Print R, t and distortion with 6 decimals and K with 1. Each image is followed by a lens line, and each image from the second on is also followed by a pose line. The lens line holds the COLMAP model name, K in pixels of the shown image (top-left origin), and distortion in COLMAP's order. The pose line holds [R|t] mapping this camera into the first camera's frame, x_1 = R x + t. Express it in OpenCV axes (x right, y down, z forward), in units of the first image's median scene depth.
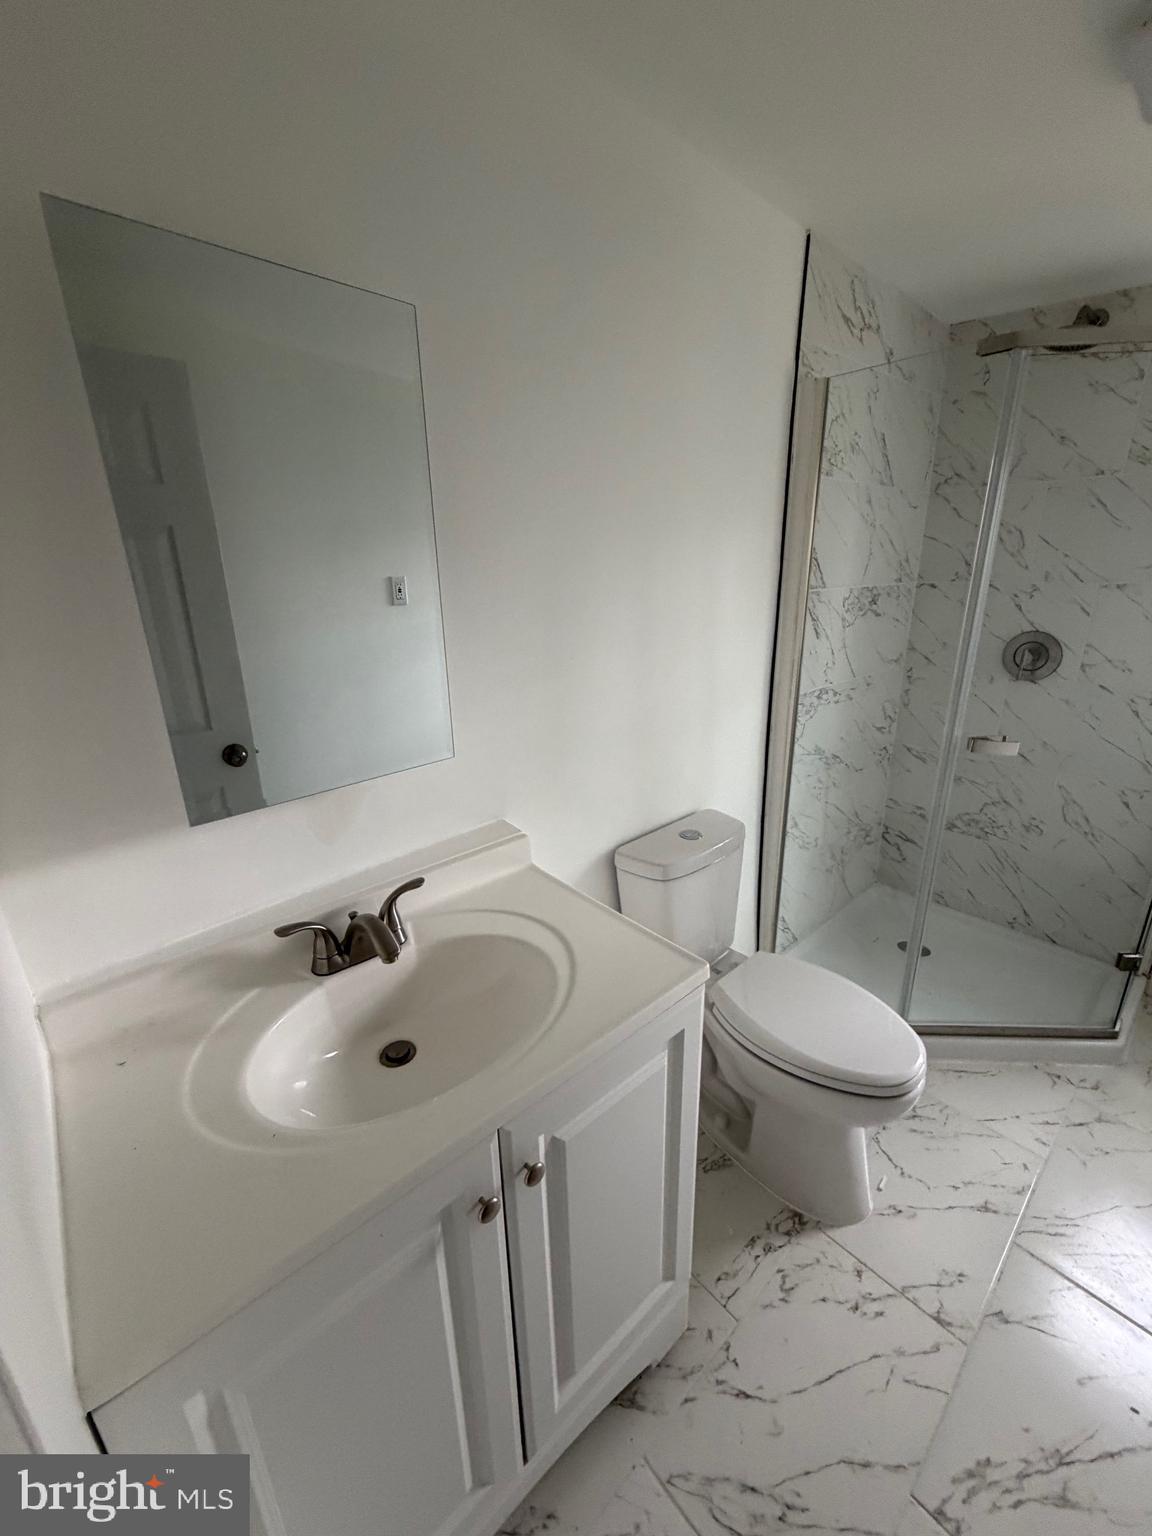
lens RADIAL K [[613.1, 0, 575.2], [0, 613.1, 763.5], [0, 0, 1]] dist [0.001040, -0.000180]
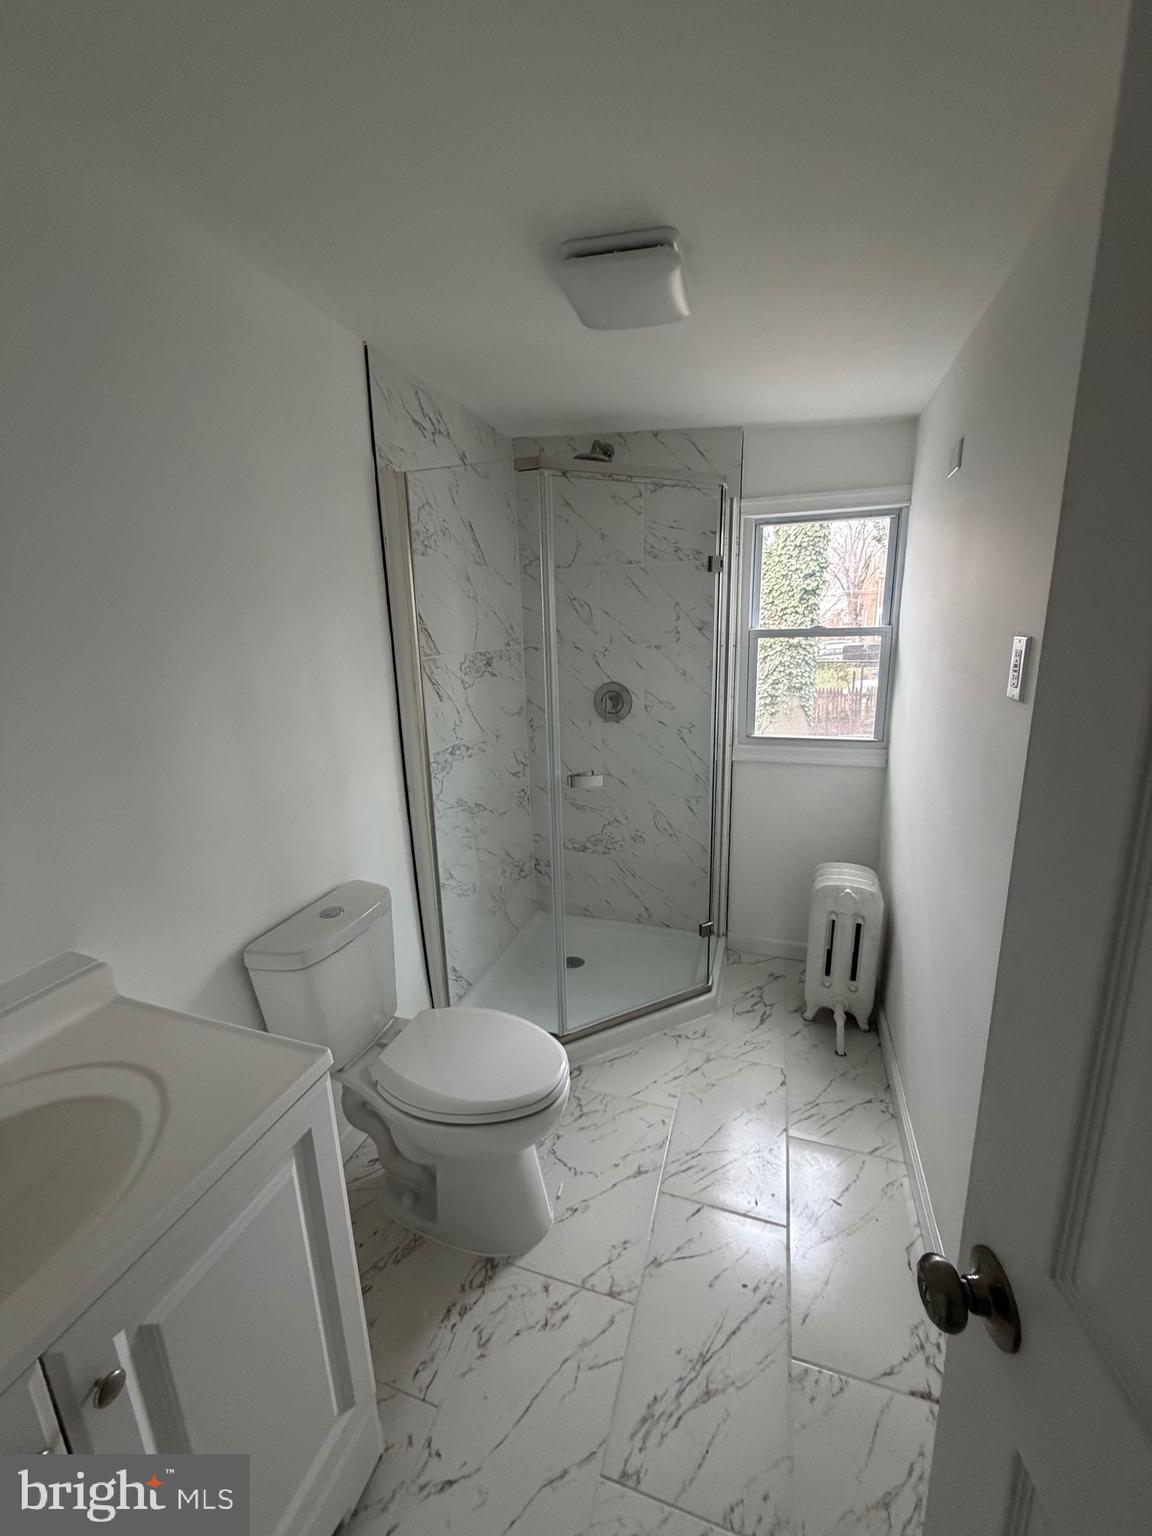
lens RADIAL K [[613.1, 0, 576.1], [0, 613.1, 763.3], [0, 0, 1]] dist [0.001040, -0.000180]
pose [[0.866736, -0.118394, 0.484512, 0.078755], [0.161548, 0.985690, -0.048131, -0.005809], [-0.471881, 0.119988, 0.873459, -0.049868]]
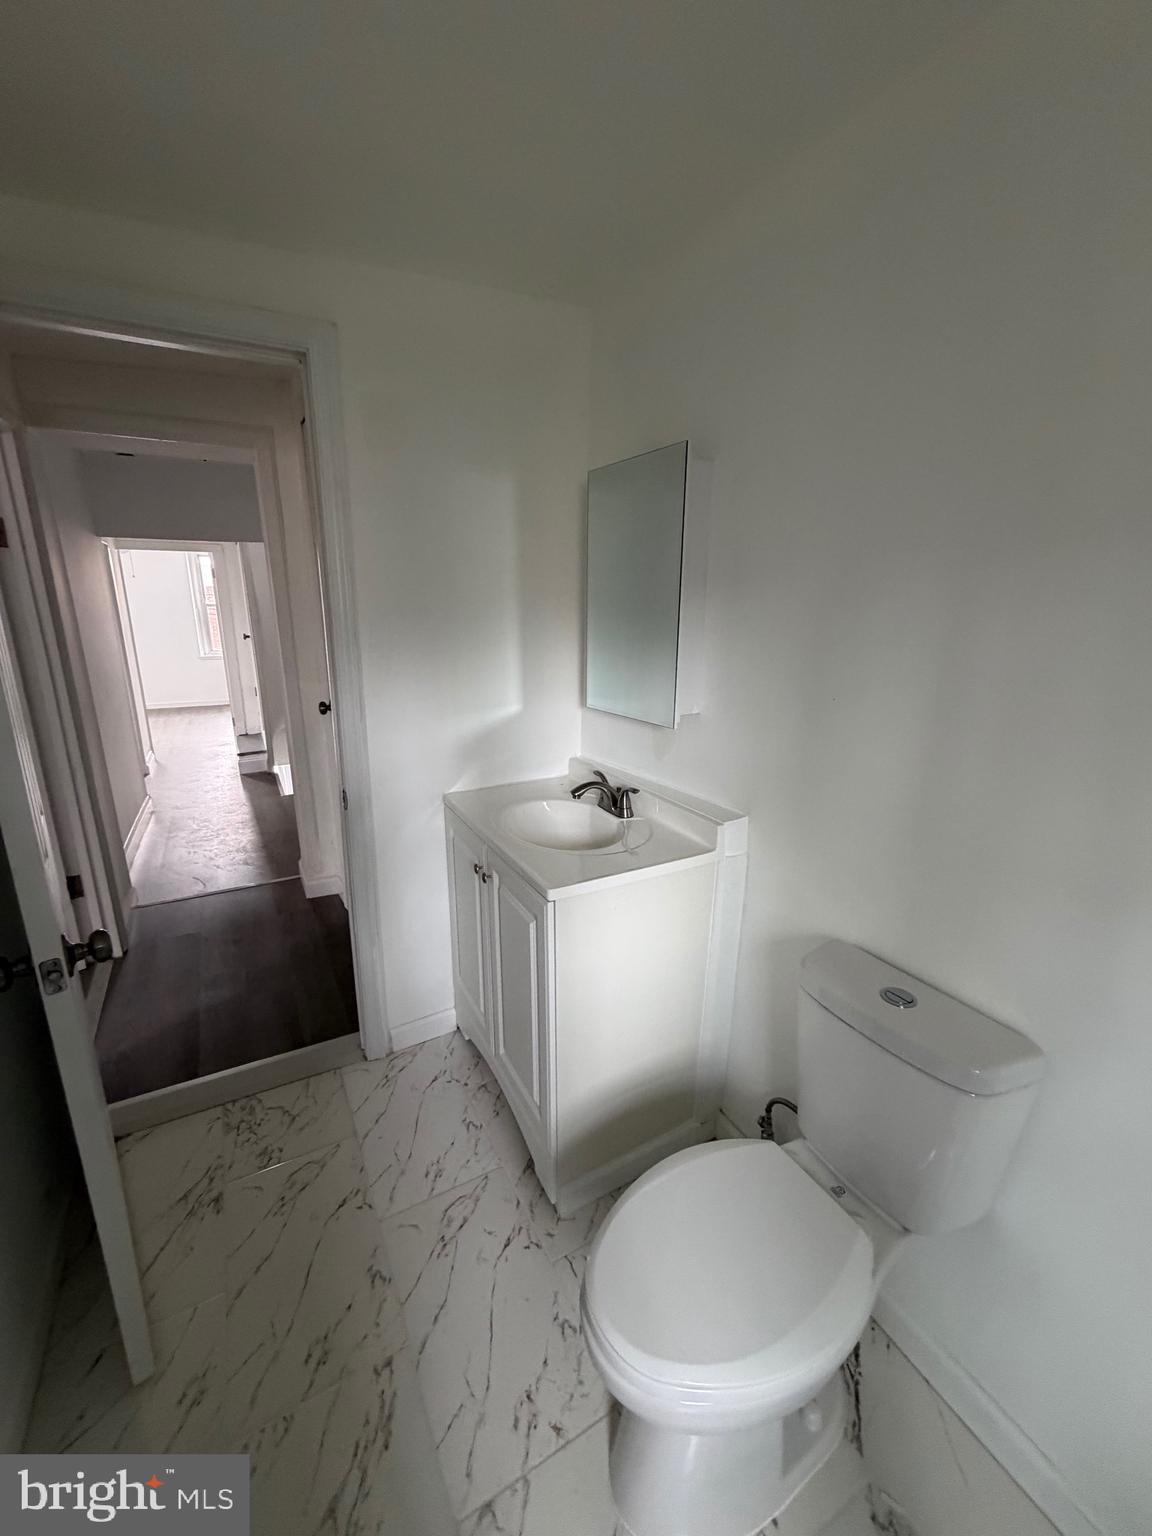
lens RADIAL K [[613.1, 0, 577.2], [0, 613.1, 764.8], [0, 0, 1]] dist [0.001040, -0.000180]
pose [[-0.220636, 0.263774, -0.939012, 0.798810], [-0.297543, 0.898644, 0.322347, -0.216490], [0.928864, 0.350518, -0.119789, 0.637817]]
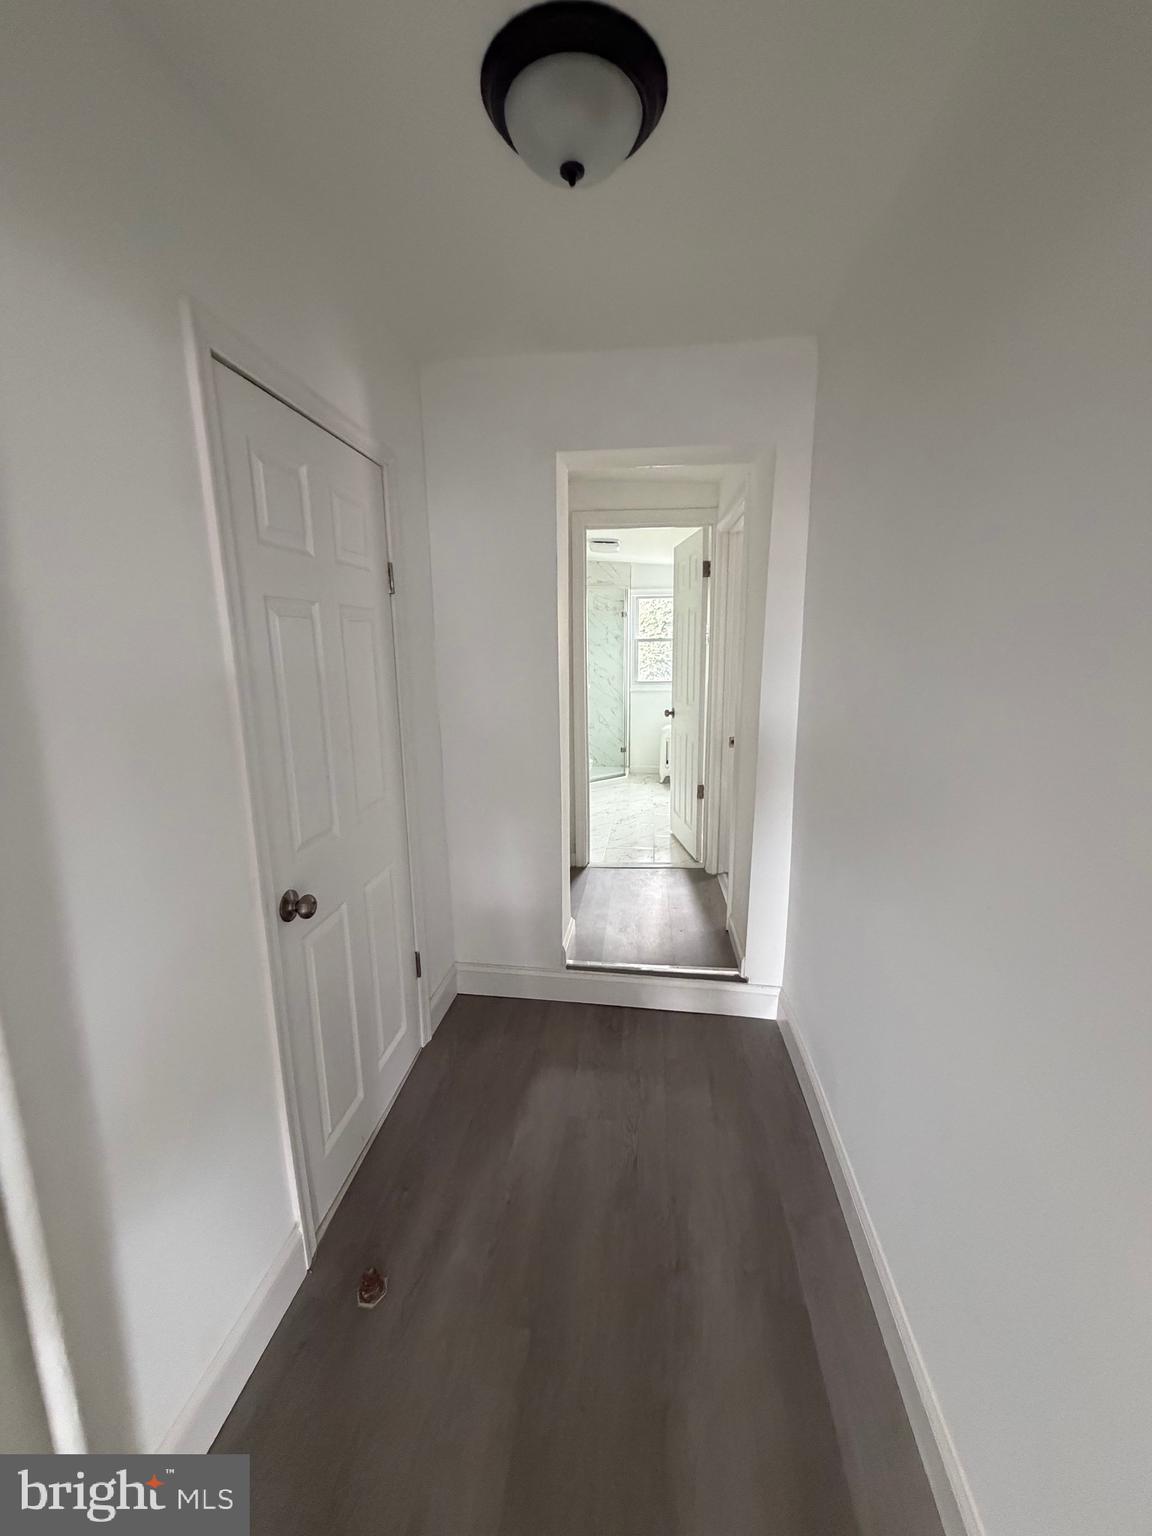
lens RADIAL K [[613.1, 0, 577.1], [0, 613.1, 762.5], [0, 0, 1]] dist [0.001040, -0.000180]
pose [[0.753619, -0.112053, 0.647691, -1.618655], [0.191991, 0.979918, -0.053860, 0.557737], [-0.628648, 0.164941, 0.759997, -1.525282]]
